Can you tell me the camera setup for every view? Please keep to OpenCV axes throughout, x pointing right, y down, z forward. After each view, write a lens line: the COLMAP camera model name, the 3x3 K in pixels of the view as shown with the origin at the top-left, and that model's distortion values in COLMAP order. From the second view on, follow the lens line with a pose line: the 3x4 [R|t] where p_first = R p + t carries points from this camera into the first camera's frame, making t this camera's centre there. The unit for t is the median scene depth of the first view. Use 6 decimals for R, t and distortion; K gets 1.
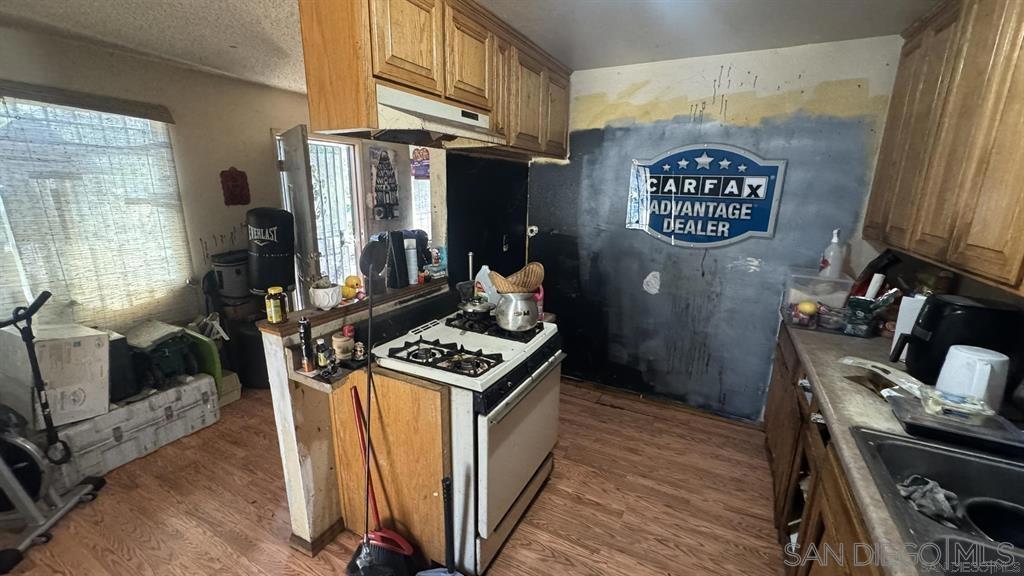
lens RADIAL K [[412.4, 0, 510.9], [0, 412.4, 289.2], [0, 0, 1]] dist [-0.002155, 0.000723]
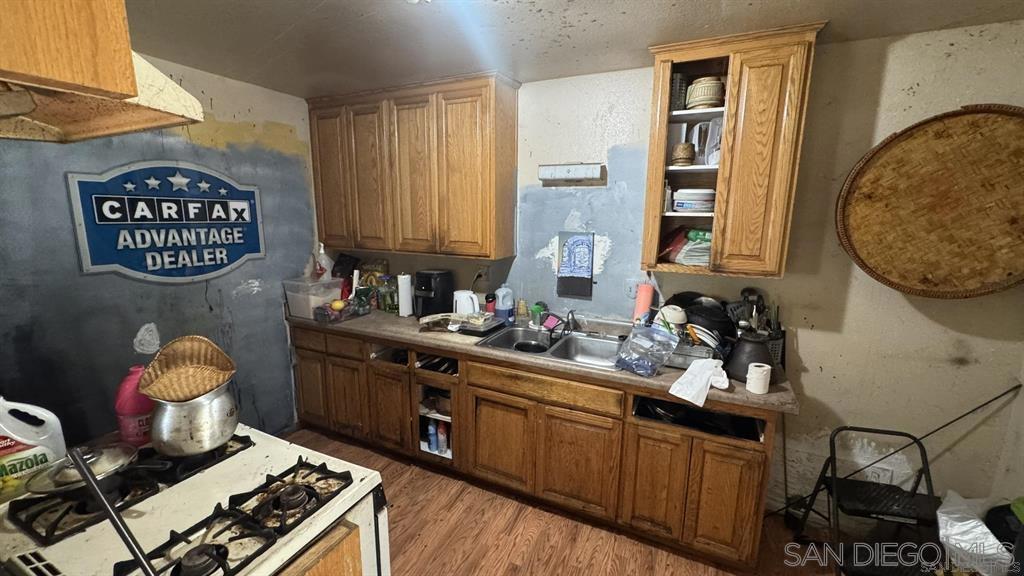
lens RADIAL K [[412.4, 0, 509.0], [0, 412.4, 287.9], [0, 0, 1]] dist [-0.002155, 0.000723]
pose [[-0.034949, -0.200172, 0.979137, -0.432128], [0.233166, 0.951065, 0.202756, -0.114318], [-0.971809, 0.235388, 0.013435, 0.373895]]
